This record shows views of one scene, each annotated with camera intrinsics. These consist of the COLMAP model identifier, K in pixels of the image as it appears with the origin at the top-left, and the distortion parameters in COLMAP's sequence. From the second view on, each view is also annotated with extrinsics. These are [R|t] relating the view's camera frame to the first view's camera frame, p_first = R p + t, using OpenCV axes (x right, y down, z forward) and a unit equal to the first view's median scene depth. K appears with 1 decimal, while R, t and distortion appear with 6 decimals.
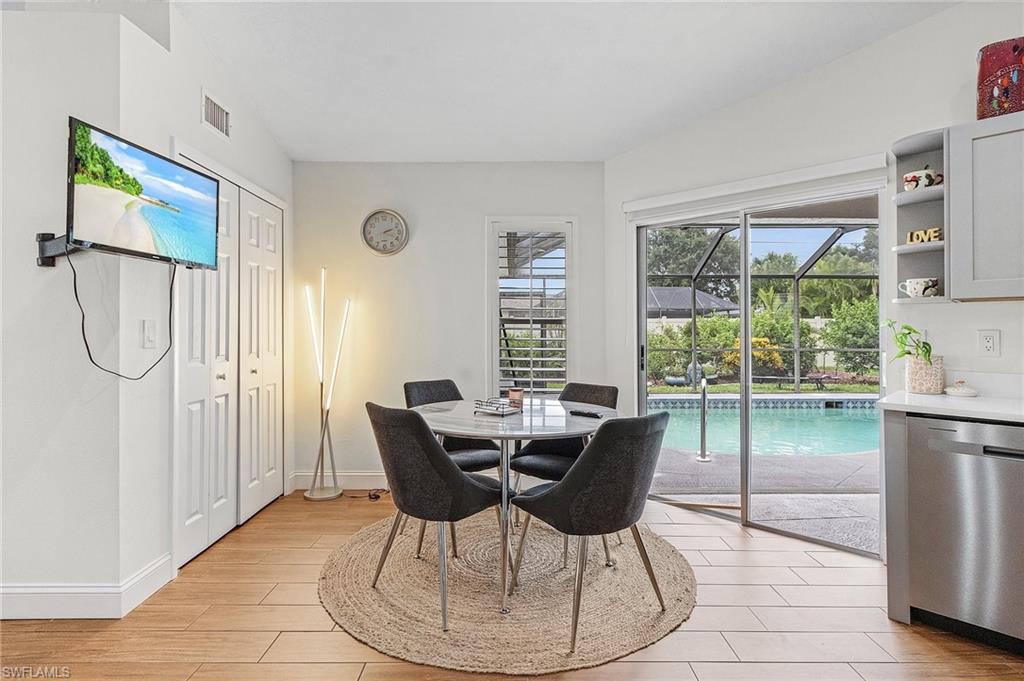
lens RADIAL K [[506.3, 0, 516.2], [0, 506.3, 320.8], [0, 0, 1]] dist [-0.004335, -0.001471]
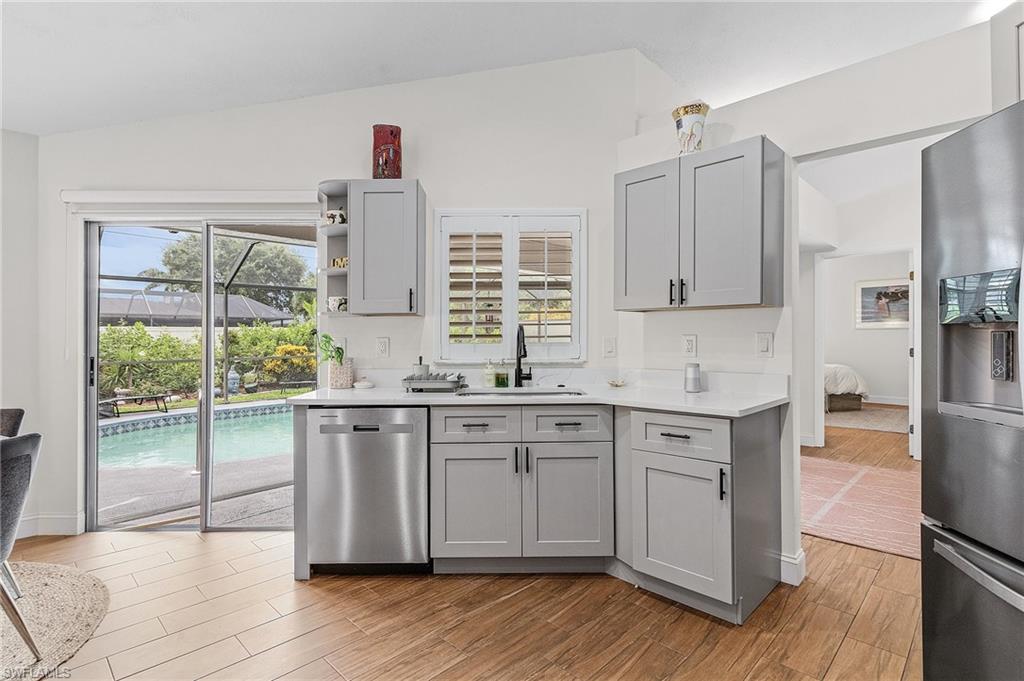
lens RADIAL K [[491.1, 0, 483.1], [0, 491.1, 330.3], [0, 0, 1]] dist [-0.001520, 0.001953]
pose [[0.716228, 0.003401, 0.697858, 0.142970], [-0.003835, 0.999992, -0.000937, -0.000535], [-0.697856, -0.002005, 0.716236, -0.083059]]
